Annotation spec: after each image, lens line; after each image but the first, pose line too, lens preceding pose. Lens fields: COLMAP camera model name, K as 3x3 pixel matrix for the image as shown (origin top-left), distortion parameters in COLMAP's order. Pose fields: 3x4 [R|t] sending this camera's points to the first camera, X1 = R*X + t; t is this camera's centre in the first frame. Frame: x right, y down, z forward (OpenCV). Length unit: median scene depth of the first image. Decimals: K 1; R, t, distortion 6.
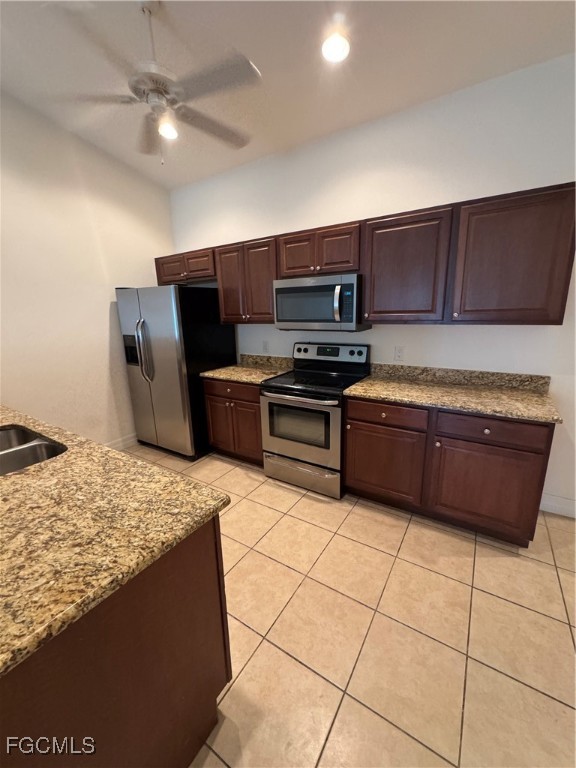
lens RADIAL K [[309.2, 0, 288.5], [0, 309.2, 383.5], [0, 0, 1]] dist [-0.004408, -0.000519]
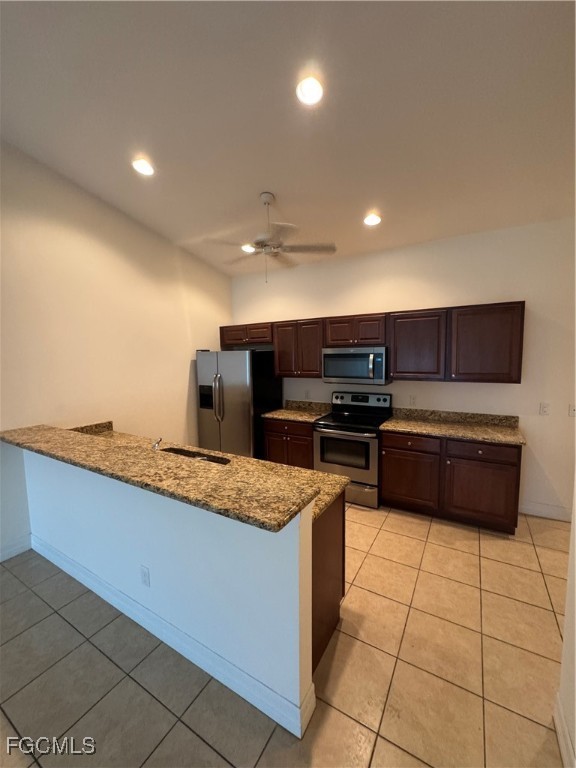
lens RADIAL K [[309.2, 0, 288.3], [0, 309.2, 383.2], [0, 0, 1]] dist [-0.004408, -0.000519]
pose [[0.999510, 0.004675, 0.030949, -0.298337], [-0.000241, 0.989905, -0.141729, 0.027649], [-0.031299, 0.141653, 0.989422, -0.444871]]
